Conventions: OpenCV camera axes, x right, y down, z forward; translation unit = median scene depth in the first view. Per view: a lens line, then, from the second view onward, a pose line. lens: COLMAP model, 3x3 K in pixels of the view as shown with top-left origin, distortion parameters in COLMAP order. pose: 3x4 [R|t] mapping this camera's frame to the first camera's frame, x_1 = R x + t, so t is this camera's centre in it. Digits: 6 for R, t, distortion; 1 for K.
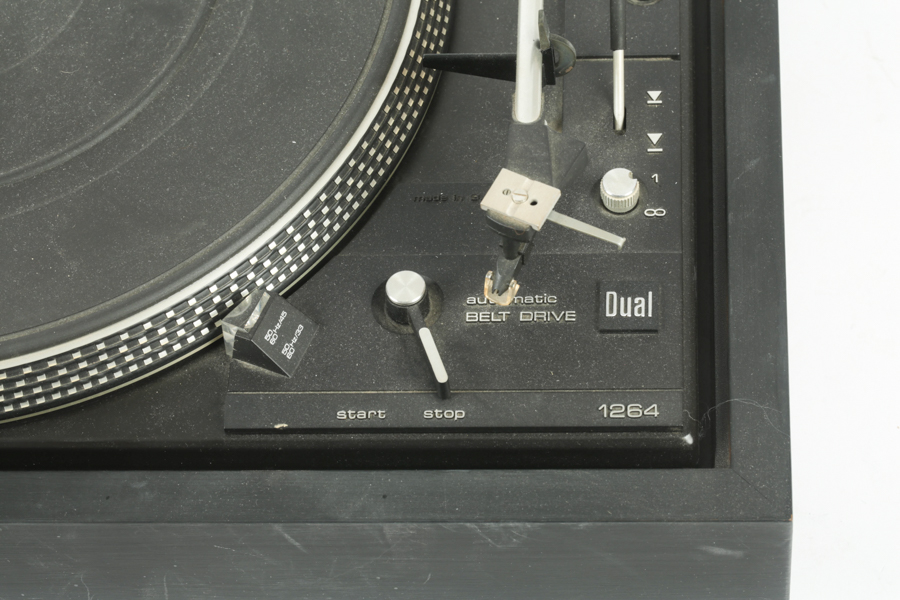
lens RADIAL K [[2737.9, 0, 449.4], [0, 2737.9, 298.9], [0, 0, 1]] dist [-0.008172, 0.000000]
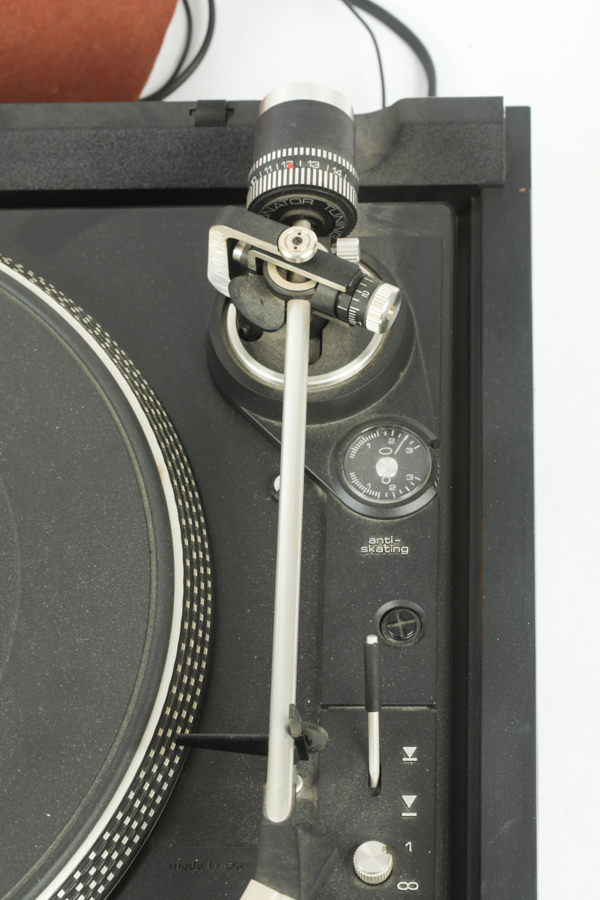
lens RADIAL K [[2737.9, 0, 302.1], [0, 2737.9, 450.3], [0, 0, 1]] dist [-0.008172, 0.000000]
pose [[0.999977, -0.001438, 0.006636, 0.029976], [0.001150, 0.999063, 0.043257, -0.236083], [-0.006692, -0.043249, 0.999042, 0.003177]]
